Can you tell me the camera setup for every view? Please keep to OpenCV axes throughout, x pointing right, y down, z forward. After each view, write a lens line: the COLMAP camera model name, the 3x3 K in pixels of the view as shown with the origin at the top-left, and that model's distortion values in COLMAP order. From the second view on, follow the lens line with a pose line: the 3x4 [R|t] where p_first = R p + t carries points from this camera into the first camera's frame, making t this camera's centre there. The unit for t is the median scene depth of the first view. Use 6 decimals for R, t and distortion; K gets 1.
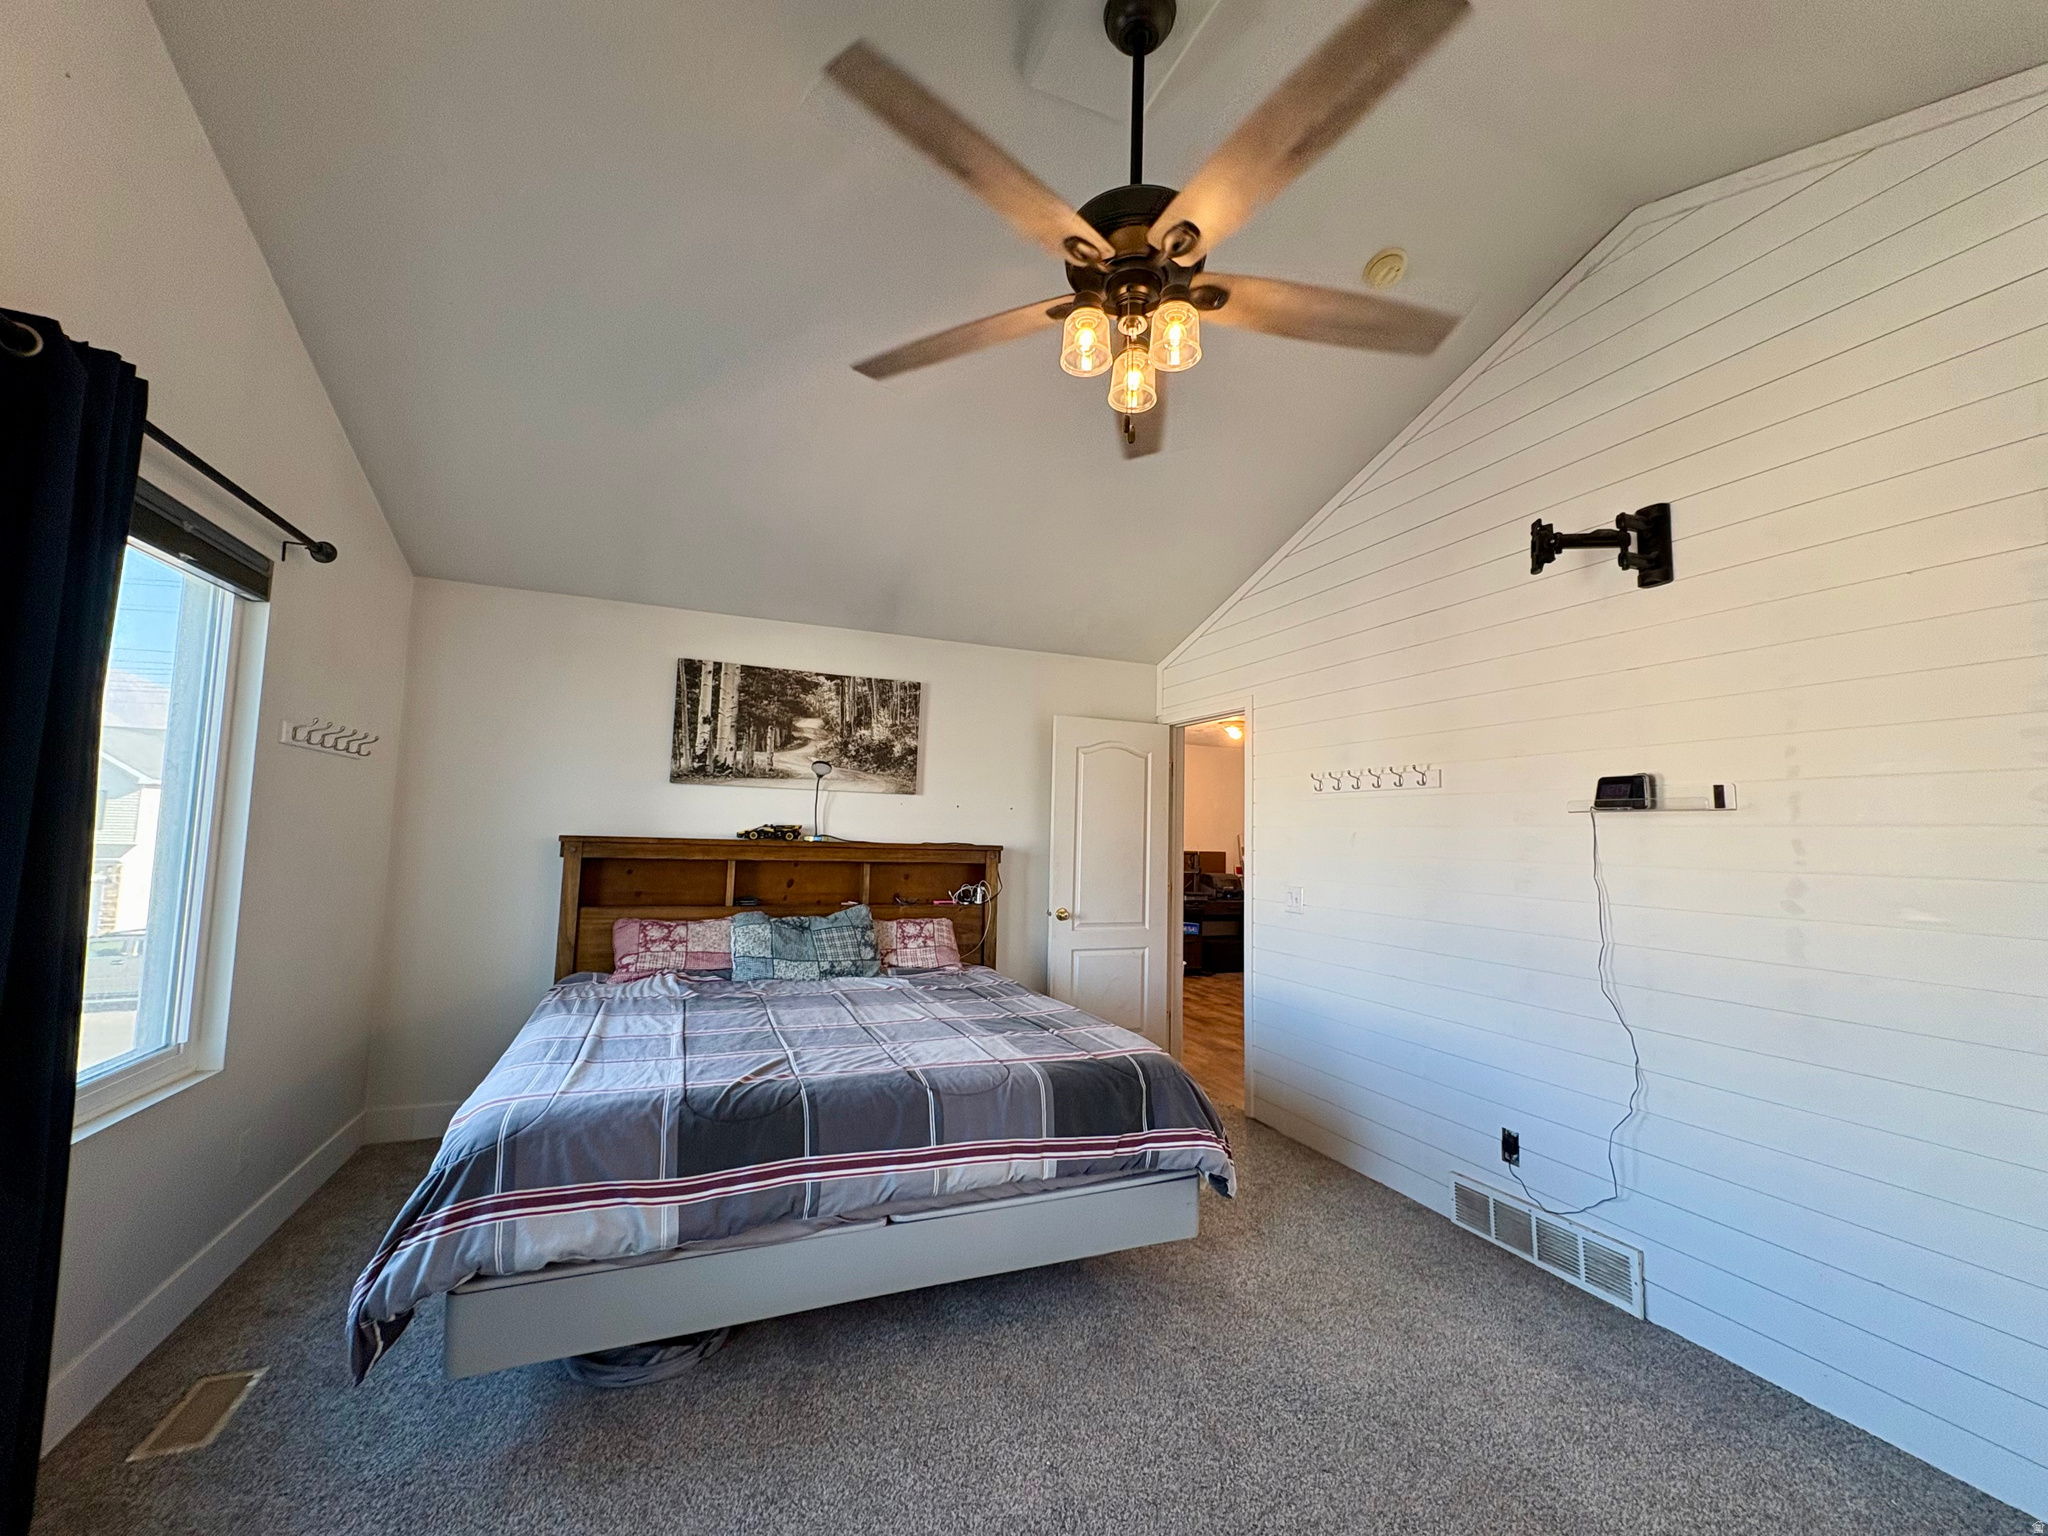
lens RADIAL K [[813.5, 0, 1020.7], [0, 813.5, 770.7], [0, 0, 1]] dist [0.001213, -0.000488]
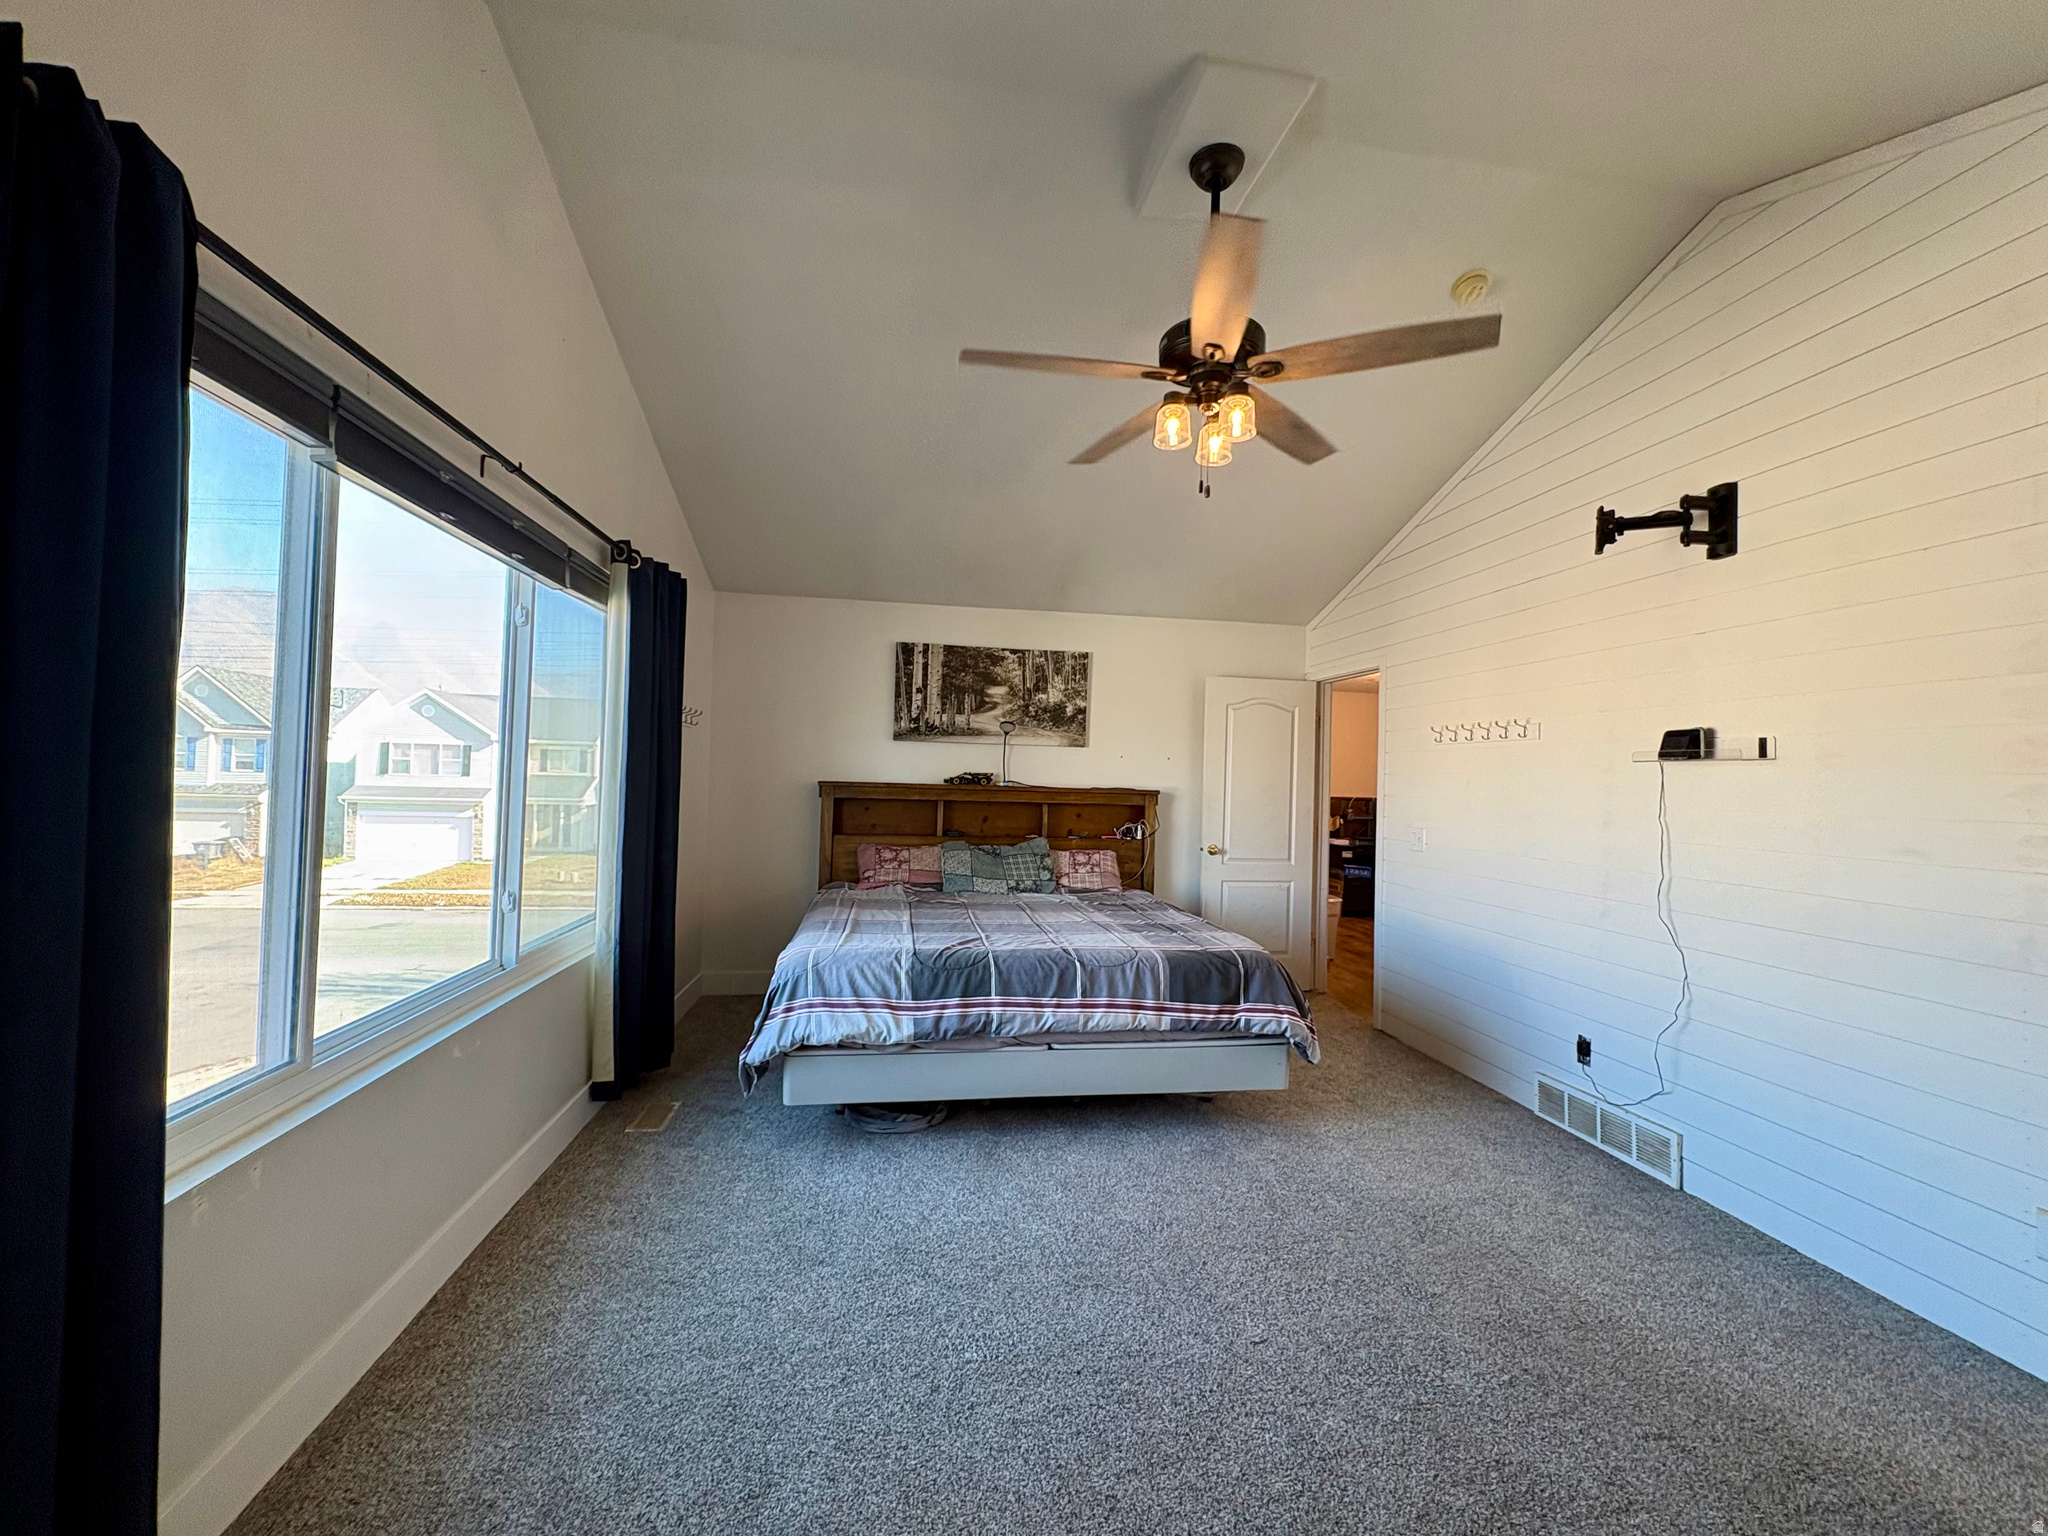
lens RADIAL K [[813.5, 0, 1023.6], [0, 813.5, 781.3], [0, 0, 1]] dist [0.001213, -0.000488]
pose [[0.971690, 0.001633, -0.236253, 0.071046], [0.016870, 0.996944, 0.076274, -0.014718], [0.235655, -0.078100, 0.968693, -0.197719]]
